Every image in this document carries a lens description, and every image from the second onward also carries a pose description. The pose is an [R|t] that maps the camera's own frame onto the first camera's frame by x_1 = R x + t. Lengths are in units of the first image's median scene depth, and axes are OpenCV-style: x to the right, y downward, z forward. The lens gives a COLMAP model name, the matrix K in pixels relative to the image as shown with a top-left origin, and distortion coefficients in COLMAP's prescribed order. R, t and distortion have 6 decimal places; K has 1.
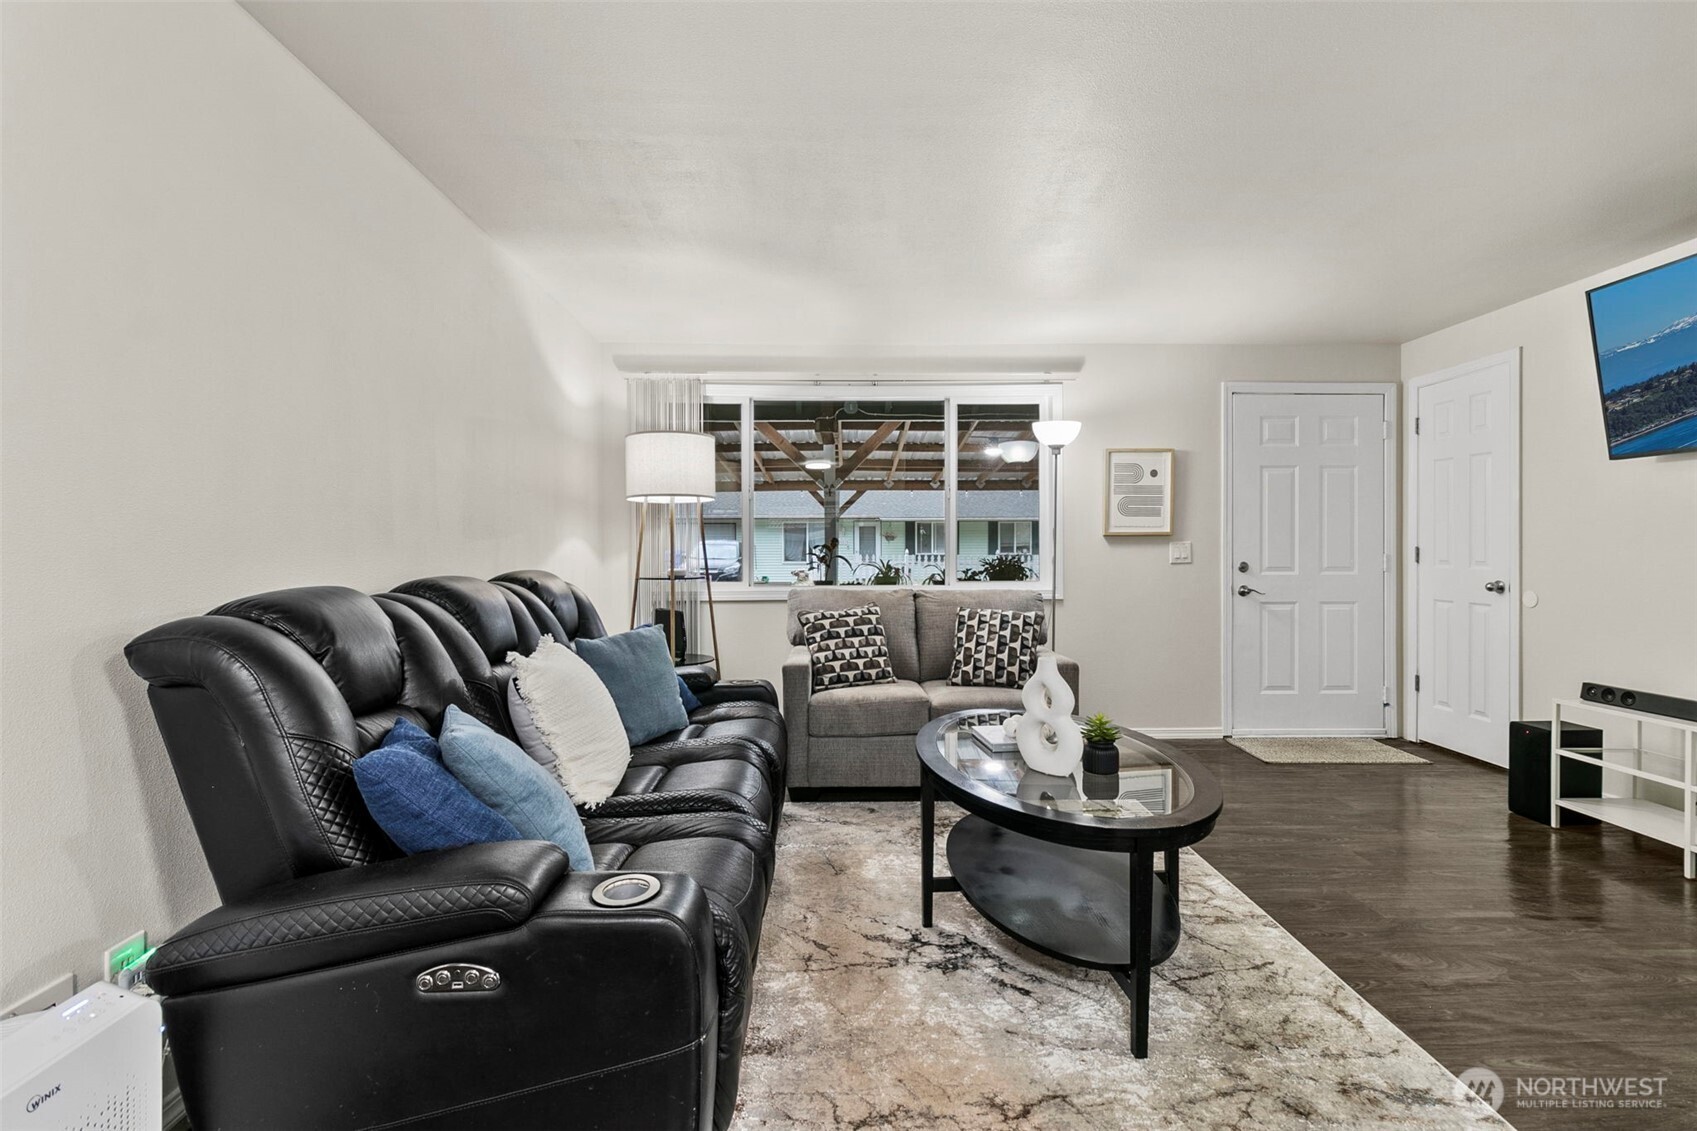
lens RADIAL K [[802.9, 0, 847.9], [0, 802.9, 554.2], [0, 0, 1]] dist [-0.003679, 0.000862]
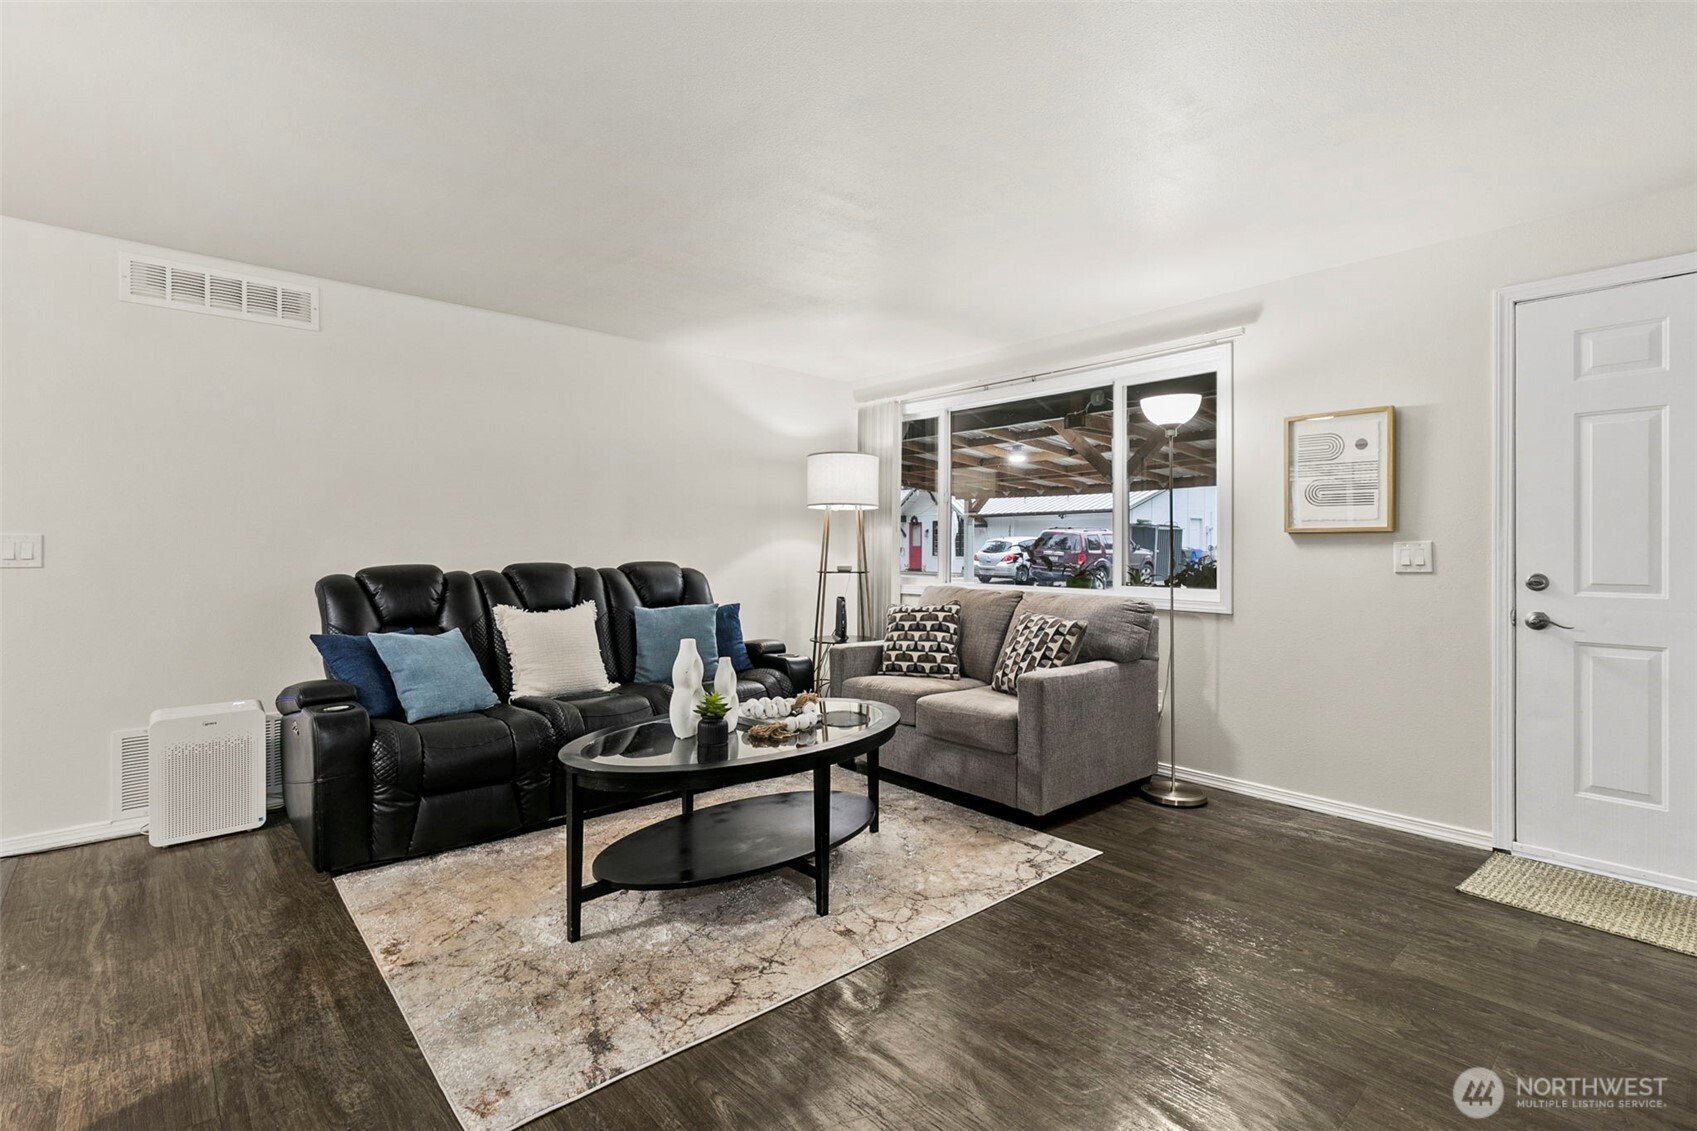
lens RADIAL K [[802.9, 0, 837.1], [0, 802.9, 556.3], [0, 0, 1]] dist [-0.003679, 0.000862]
pose [[0.629316, 0.013288, -0.777036, 0.641815], [-0.008271, 0.999912, 0.010400, -0.005788], [0.777105, -0.000118, 0.629371, 0.200877]]
